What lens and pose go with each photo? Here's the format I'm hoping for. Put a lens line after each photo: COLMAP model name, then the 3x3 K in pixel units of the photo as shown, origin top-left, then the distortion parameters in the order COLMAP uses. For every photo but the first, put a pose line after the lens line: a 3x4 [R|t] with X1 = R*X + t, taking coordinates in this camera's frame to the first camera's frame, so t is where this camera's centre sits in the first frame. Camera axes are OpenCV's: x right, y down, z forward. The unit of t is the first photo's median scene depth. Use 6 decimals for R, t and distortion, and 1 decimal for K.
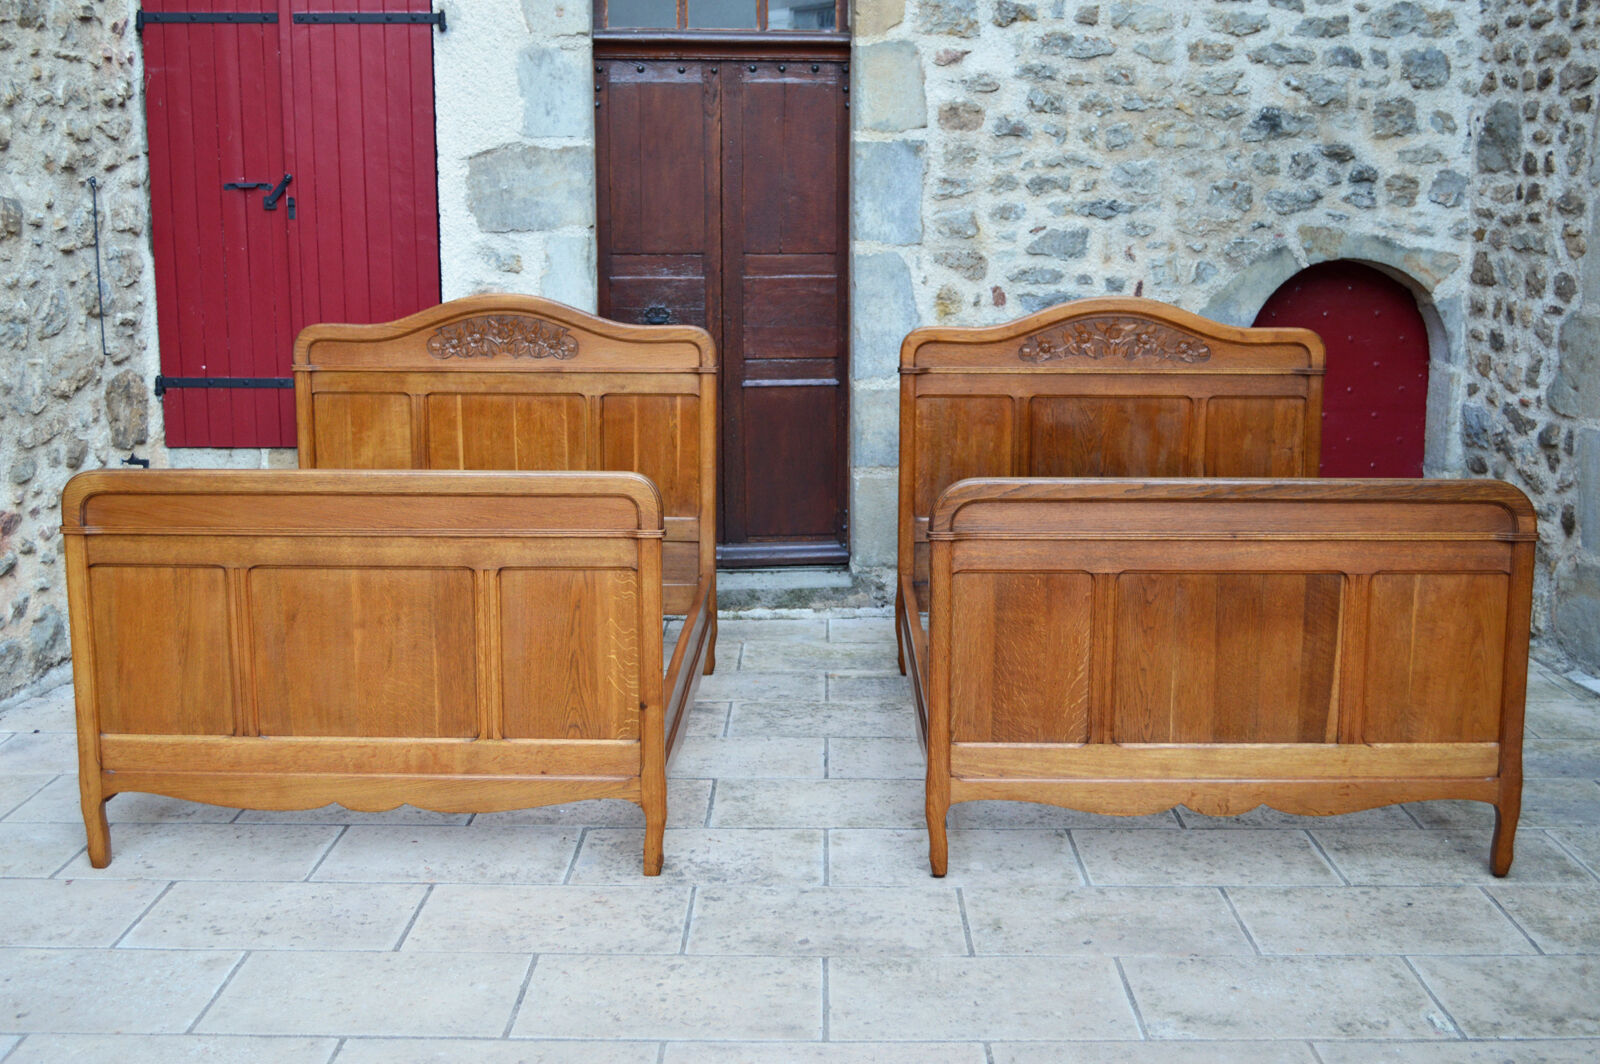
lens RADIAL K [[1930.8, 0, 807.8], [0, 1930.8, 525.3], [0, 0, 1]] dist [-0.045422, 0.000000]
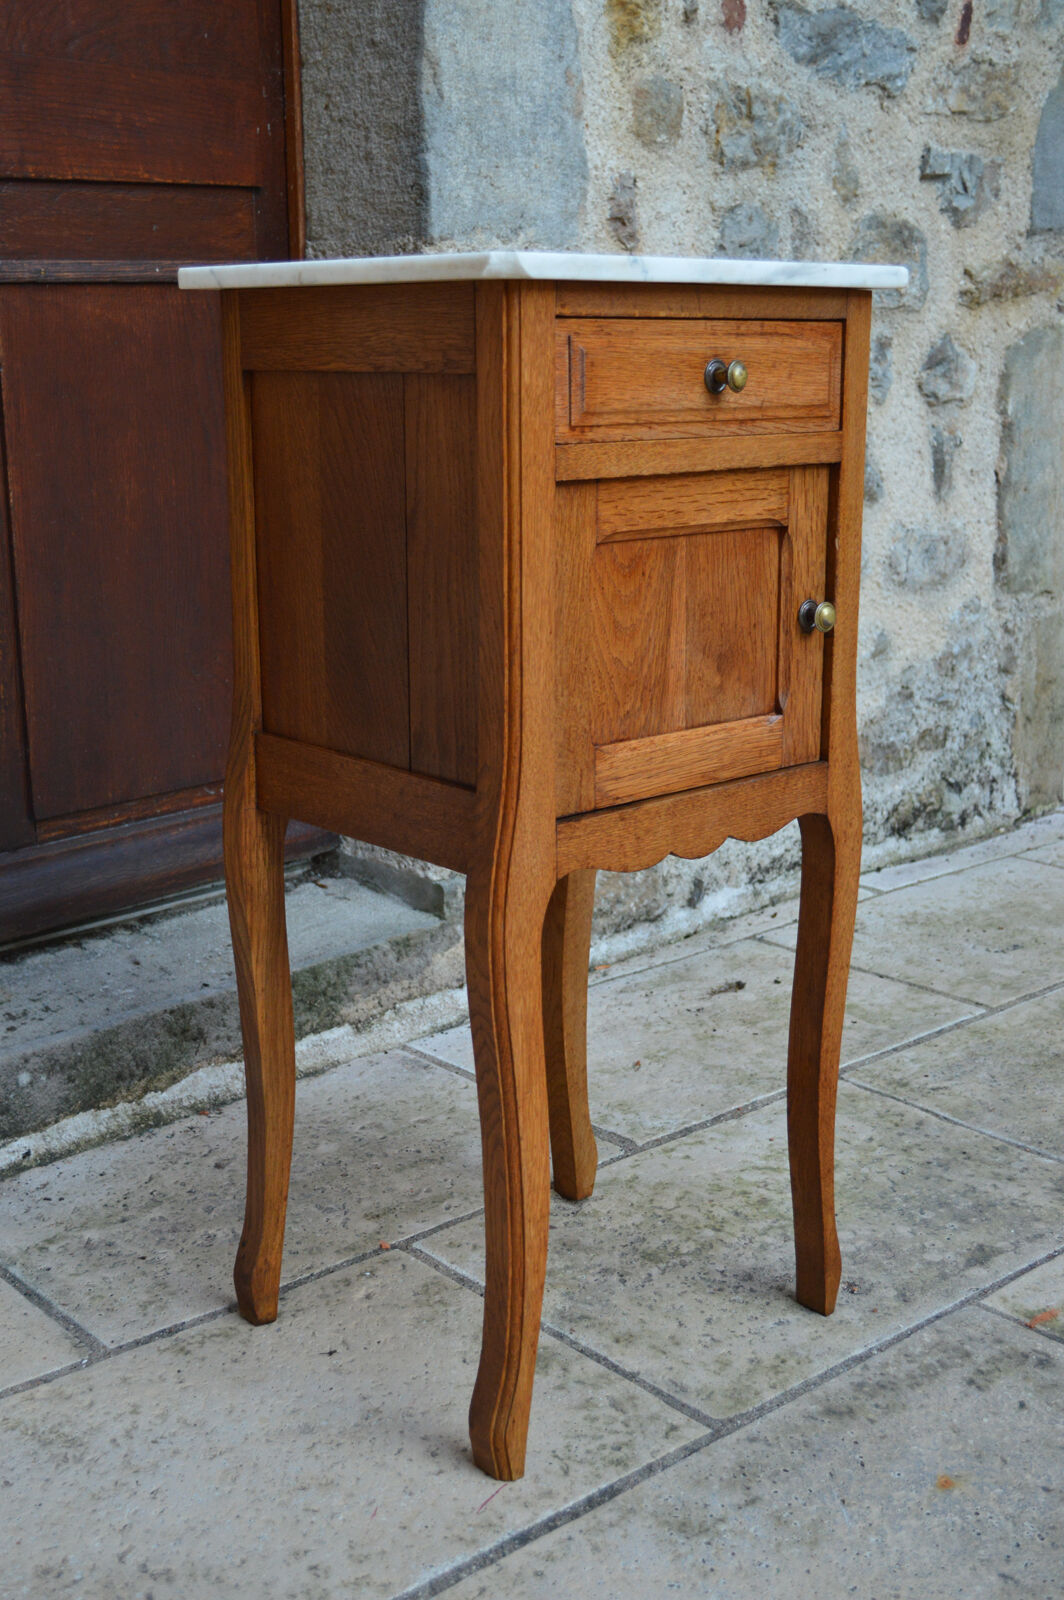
lens RADIAL K [[1930.8, 0, 533.1], [0, 1930.8, 793.8], [0, 0, 1]] dist [-0.045422, 0.000000]
pose [[0.746298, -0.161743, 0.645662, -0.172996], [0.117059, 0.986801, 0.111896, -0.023542], [-0.655238, -0.007927, 0.755381, 0.792261]]
